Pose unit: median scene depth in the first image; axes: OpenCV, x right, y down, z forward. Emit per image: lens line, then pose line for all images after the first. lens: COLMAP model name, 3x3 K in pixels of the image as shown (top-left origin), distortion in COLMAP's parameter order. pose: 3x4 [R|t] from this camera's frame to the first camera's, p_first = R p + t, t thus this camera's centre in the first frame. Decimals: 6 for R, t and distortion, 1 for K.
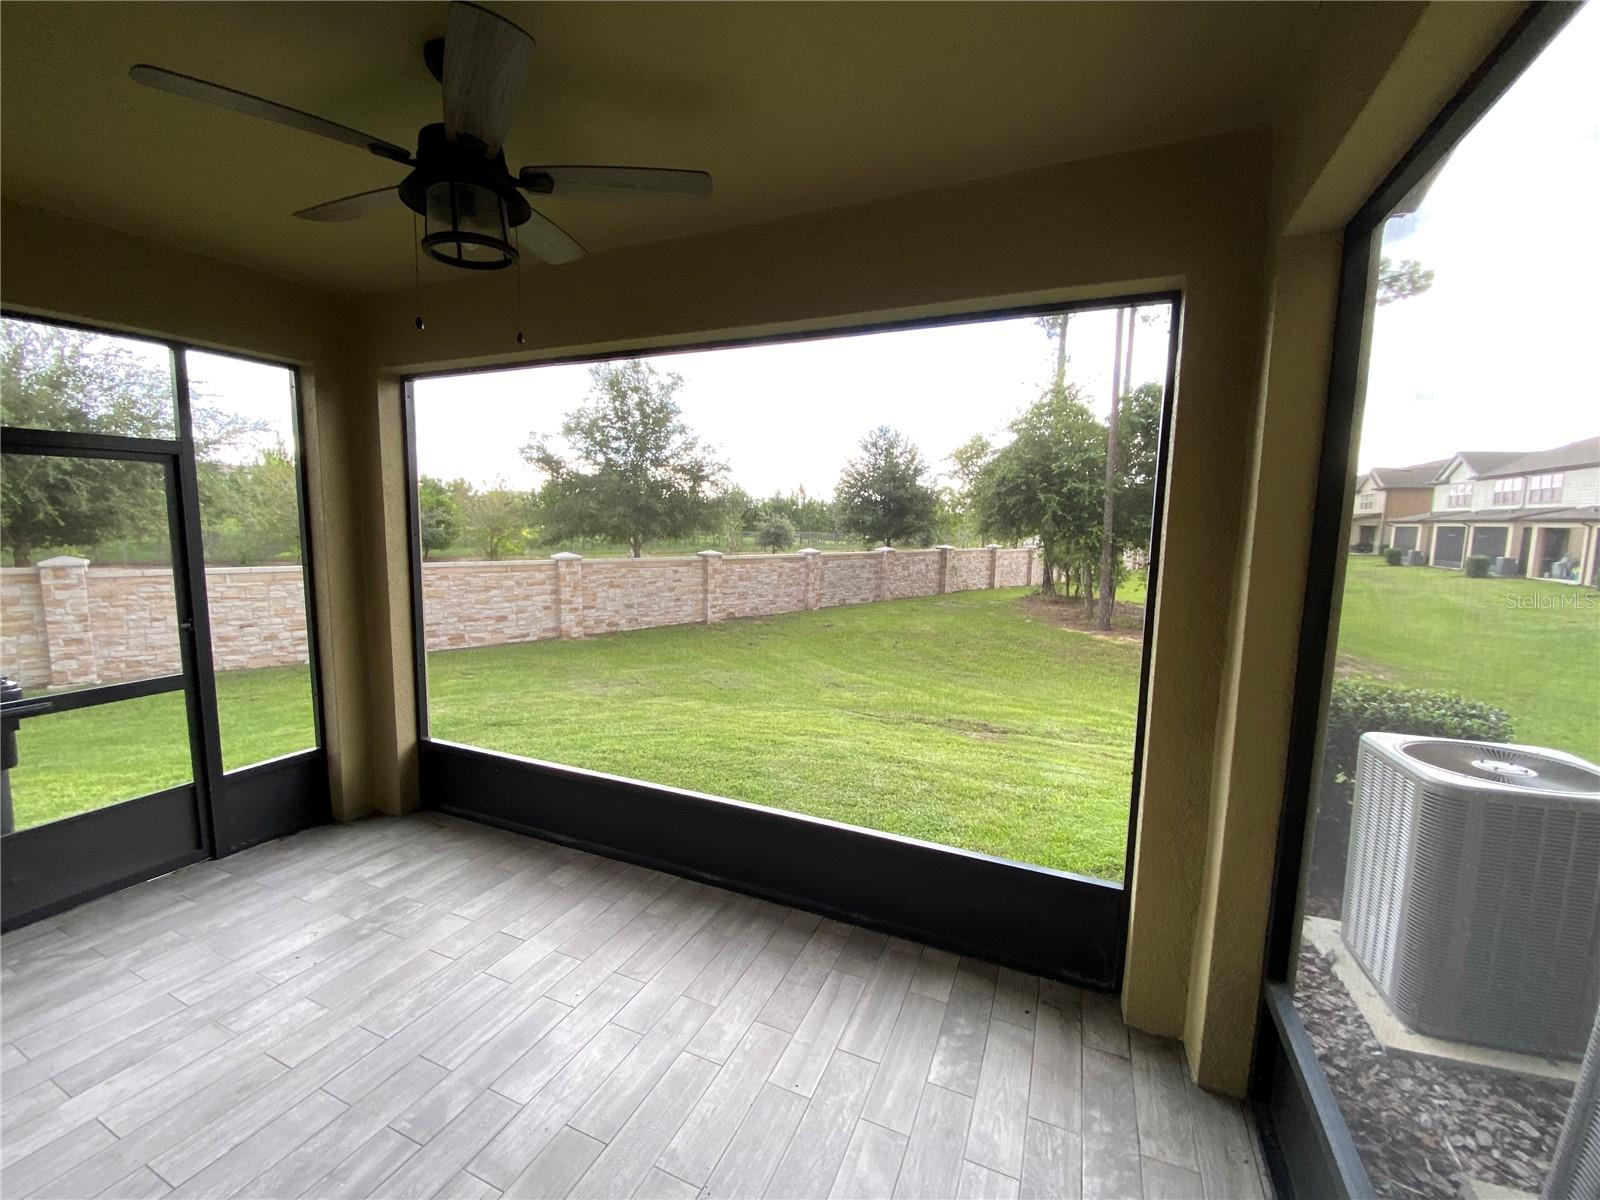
lens RADIAL K [[655.5, 0, 802.0], [0, 655.5, 603.3], [0, 0, 1]] dist [0.042157, -0.028472]
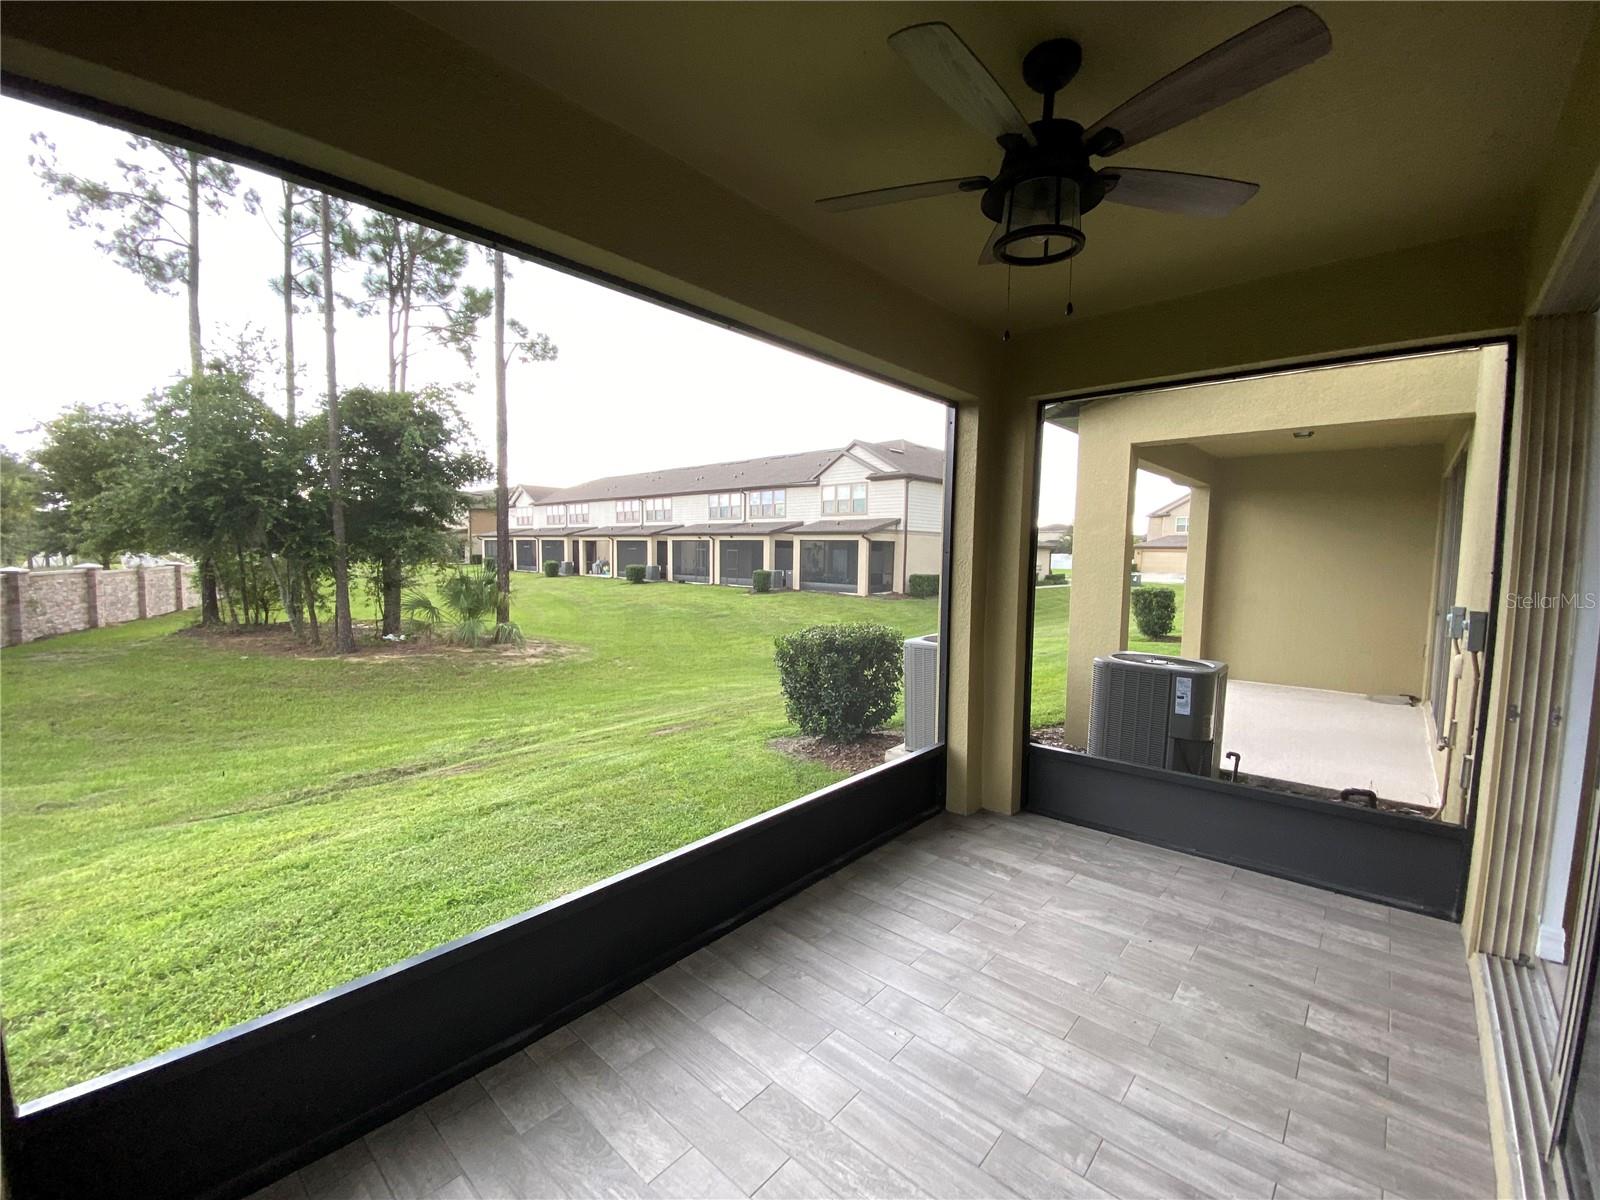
lens RADIAL K [[655.5, 0, 802.0], [0, 655.5, 603.3], [0, 0, 1]] dist [0.042157, -0.028472]
pose [[0.314776, -0.089505, 0.944936, -0.216429], [0.110404, 0.992239, 0.057208, -0.010377], [-0.942723, 0.086317, 0.322215, 0.142778]]
